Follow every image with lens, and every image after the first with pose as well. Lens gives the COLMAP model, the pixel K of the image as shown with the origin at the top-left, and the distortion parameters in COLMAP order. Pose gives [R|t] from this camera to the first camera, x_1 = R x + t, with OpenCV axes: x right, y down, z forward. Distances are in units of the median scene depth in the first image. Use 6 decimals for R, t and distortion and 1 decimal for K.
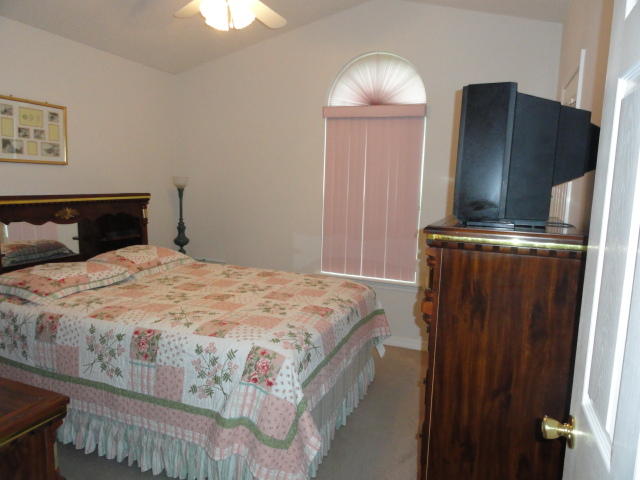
lens RADIAL K [[443.0, 0, 320.4], [0, 443.0, 240.9], [0, 0, 1]] dist [0.005303, -0.004582]
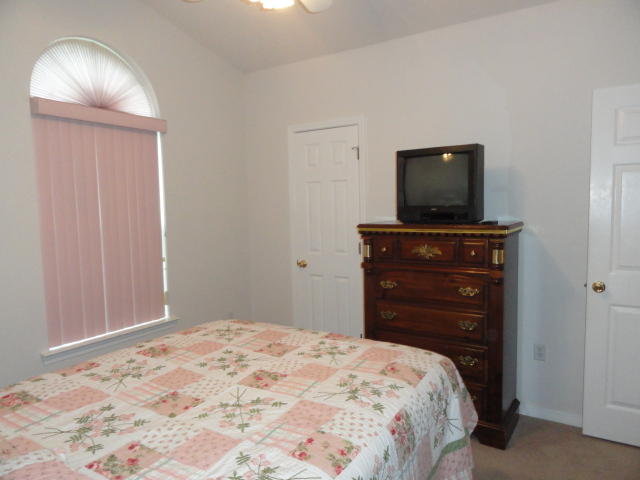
lens RADIAL K [[443.0, 0, 320.7], [0, 443.0, 238.6], [0, 0, 1]] dist [0.005303, -0.004582]
pose [[0.192604, -0.116903, 0.974288, -0.598297], [0.156479, 0.983832, 0.087114, -0.093709], [-0.968720, 0.135677, 0.207783, 0.513727]]
